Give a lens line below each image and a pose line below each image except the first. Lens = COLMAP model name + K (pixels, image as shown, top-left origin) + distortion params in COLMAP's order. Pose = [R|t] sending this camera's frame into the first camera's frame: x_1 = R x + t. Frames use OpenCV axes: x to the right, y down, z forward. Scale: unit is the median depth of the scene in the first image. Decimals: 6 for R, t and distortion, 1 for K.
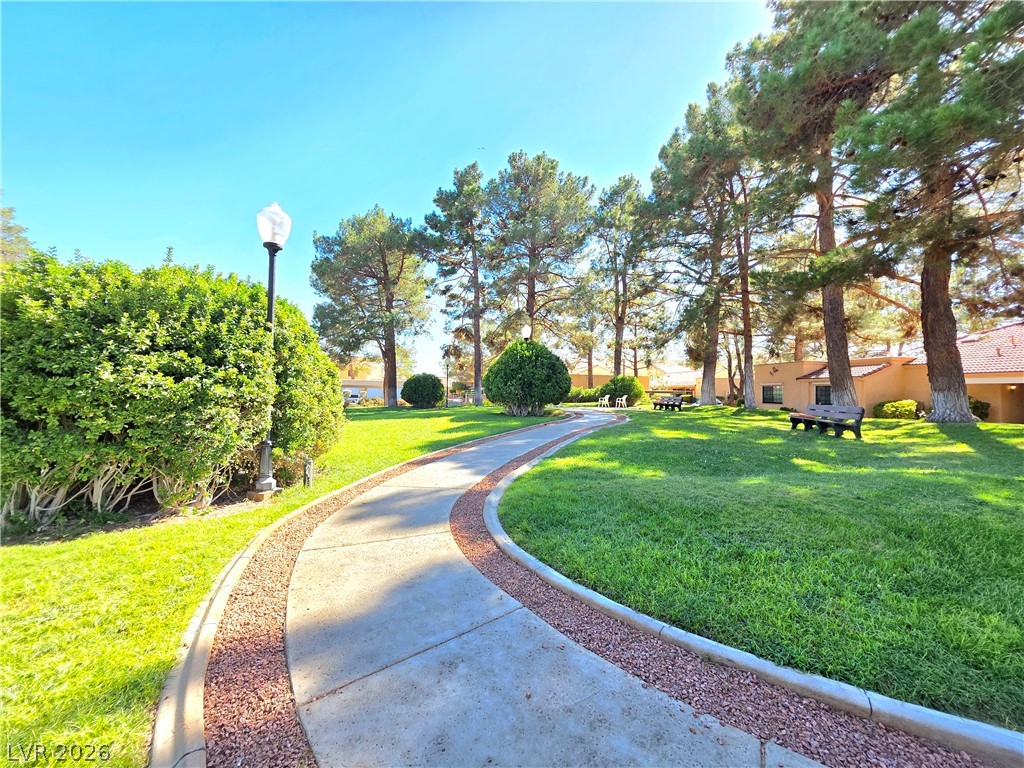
lens RADIAL K [[403.5, 0, 512.0], [0, 403.5, 384.0], [0, 0, 1]] dist [0.000958, 0.000056]
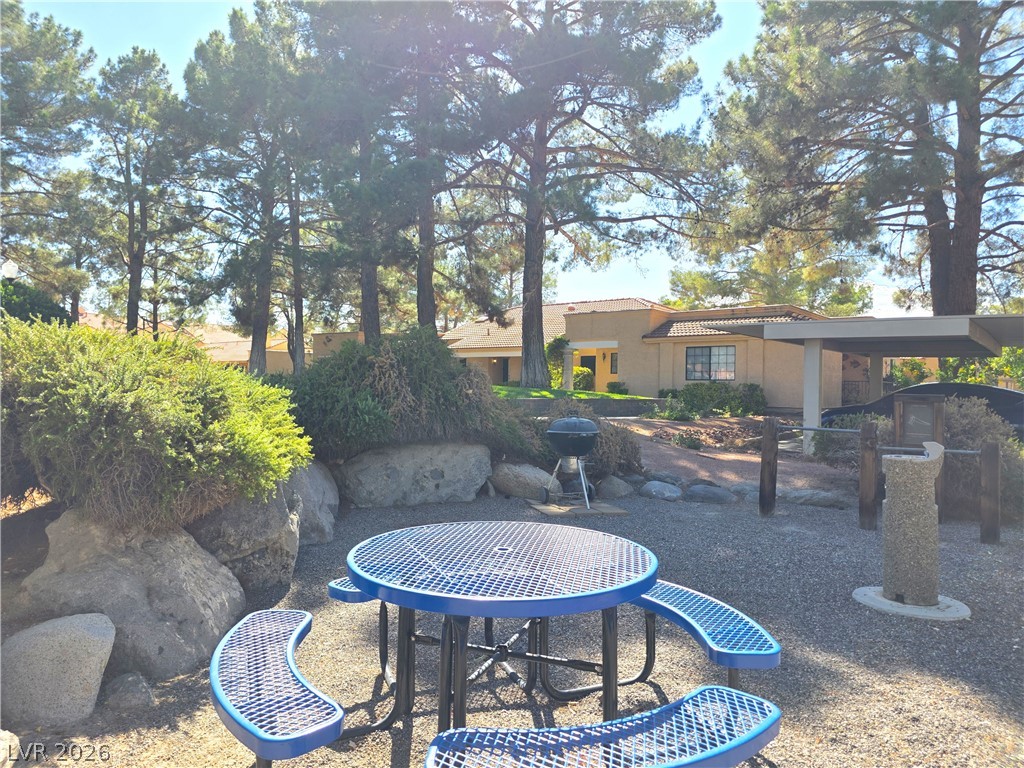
lens RADIAL K [[681.4, 0, 512.0], [0, 681.4, 384.0], [0, 0, 1]] dist [0.062836, -0.043835]
pose [[0.706342, -0.001875, 0.707868, -0.122030], [-0.016834, 0.999669, 0.019446, 0.022824], [-0.707671, -0.025652, 0.706077, -0.311944]]
